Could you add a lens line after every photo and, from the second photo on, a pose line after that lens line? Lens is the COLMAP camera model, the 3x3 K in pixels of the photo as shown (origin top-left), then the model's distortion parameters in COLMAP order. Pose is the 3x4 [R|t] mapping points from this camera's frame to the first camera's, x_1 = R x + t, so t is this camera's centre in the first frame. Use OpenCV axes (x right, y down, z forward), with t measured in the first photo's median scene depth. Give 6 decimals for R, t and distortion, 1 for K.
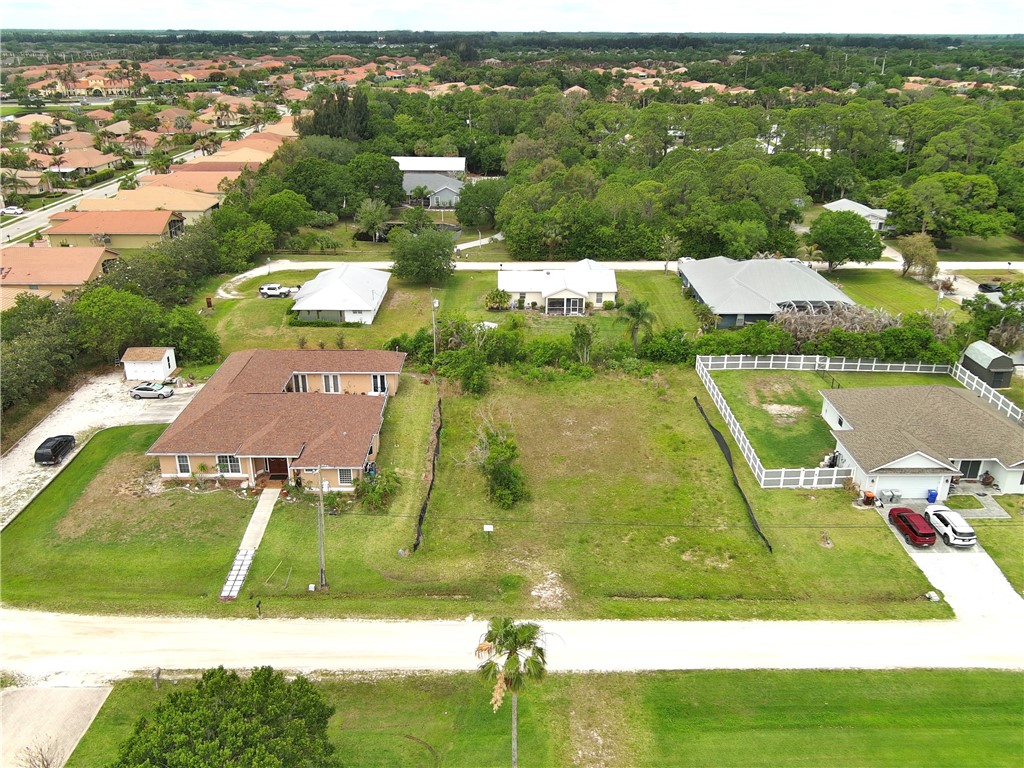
lens RADIAL K [[841.4, 0, 512.0], [0, 841.4, 384.0], [0, 0, 1]] dist [0.022070, -0.042437]
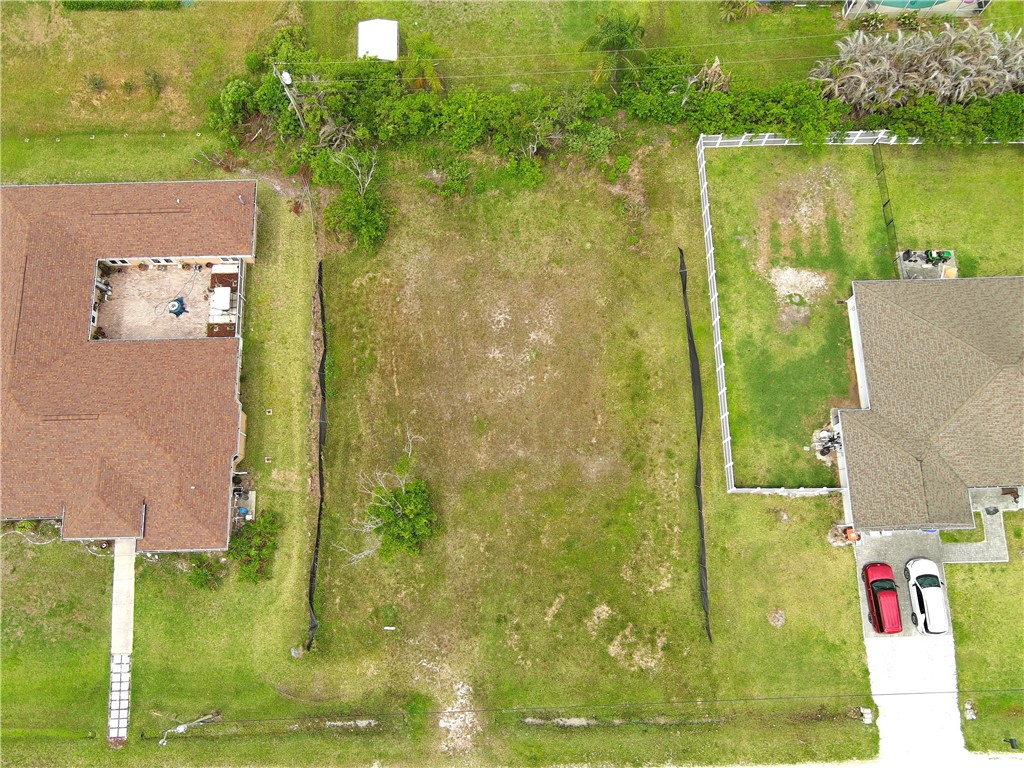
lens RADIAL K [[841.4, 0, 512.0], [0, 841.4, 384.0], [0, 0, 1]] dist [0.022070, -0.042437]
pose [[0.999817, -0.019028, -0.002032, 0.075784], [0.013150, 0.606039, 0.795326, -0.486959], [-0.013902, -0.795207, 0.606178, 0.489881]]
